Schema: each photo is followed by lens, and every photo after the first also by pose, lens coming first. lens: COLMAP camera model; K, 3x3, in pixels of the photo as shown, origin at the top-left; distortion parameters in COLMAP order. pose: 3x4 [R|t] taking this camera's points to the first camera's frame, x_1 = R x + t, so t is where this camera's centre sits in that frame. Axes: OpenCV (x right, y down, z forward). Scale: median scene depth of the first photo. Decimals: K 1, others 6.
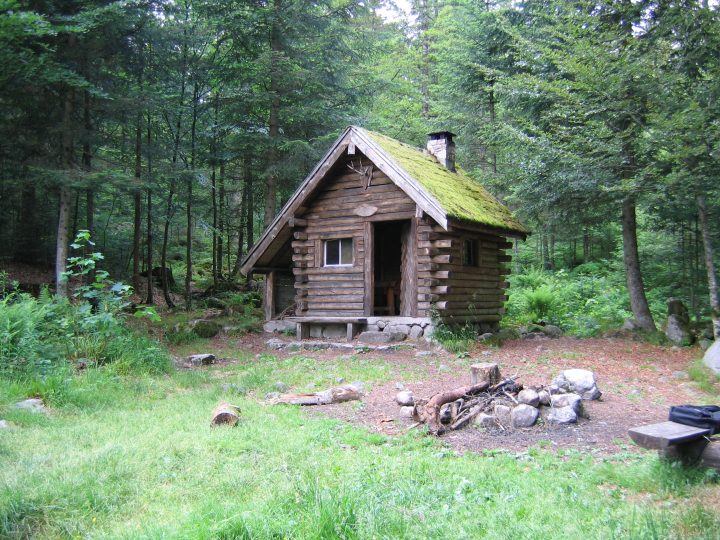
lens RADIAL K [[769.7, 0, 360.0], [0, 769.7, 270.0], [0, 0, 1]] dist [-0.048364, -0.002608]
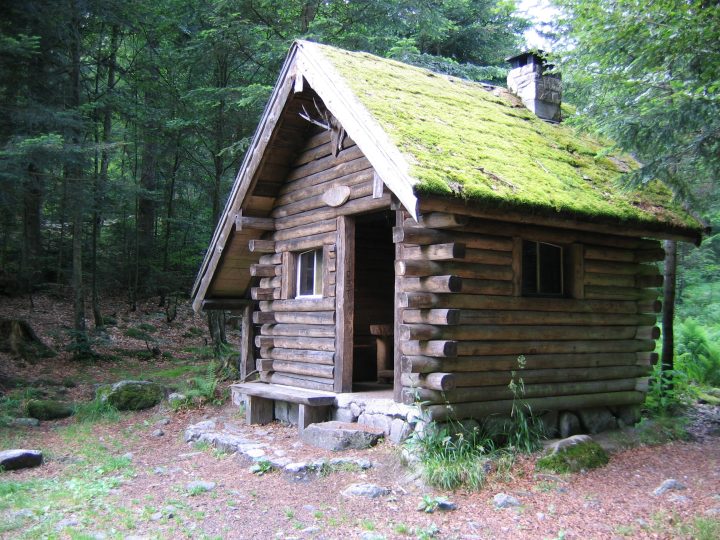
lens RADIAL K [[769.7, 0, 360.0], [0, 769.7, 270.0], [0, 0, 1]] dist [-0.048364, -0.002608]
pose [[0.920678, -0.016211, -0.389986, 0.228345], [0.004091, 0.999483, -0.031888, -0.007332], [0.390302, 0.027763, 0.920268, 0.501553]]
